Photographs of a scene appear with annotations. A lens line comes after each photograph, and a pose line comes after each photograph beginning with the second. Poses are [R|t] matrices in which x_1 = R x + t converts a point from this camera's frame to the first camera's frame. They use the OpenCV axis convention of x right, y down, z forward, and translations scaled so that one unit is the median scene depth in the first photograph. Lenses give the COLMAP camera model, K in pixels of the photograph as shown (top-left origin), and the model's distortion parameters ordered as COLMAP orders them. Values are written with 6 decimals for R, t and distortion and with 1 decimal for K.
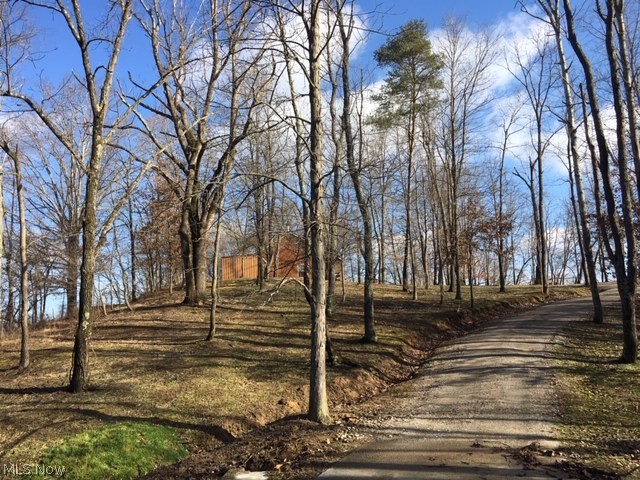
lens RADIAL K [[549.0, 0, 318.8], [0, 549.0, 239.1], [0, 0, 1]] dist [0.081277, -0.094264]
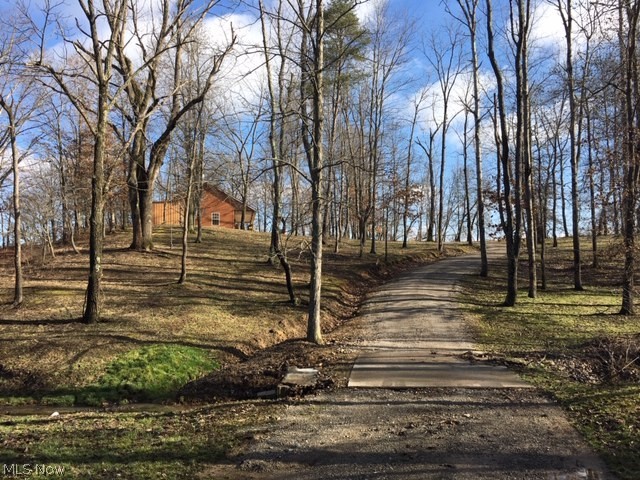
lens RADIAL K [[549.0, 0, 319.4], [0, 549.0, 239.9], [0, 0, 1]] dist [0.081277, -0.094264]
pose [[0.978131, 0.039534, 0.204200, -0.167067], [-0.059191, 0.994084, 0.091068, -0.032619], [-0.199392, -0.101163, 0.974684, -0.194159]]
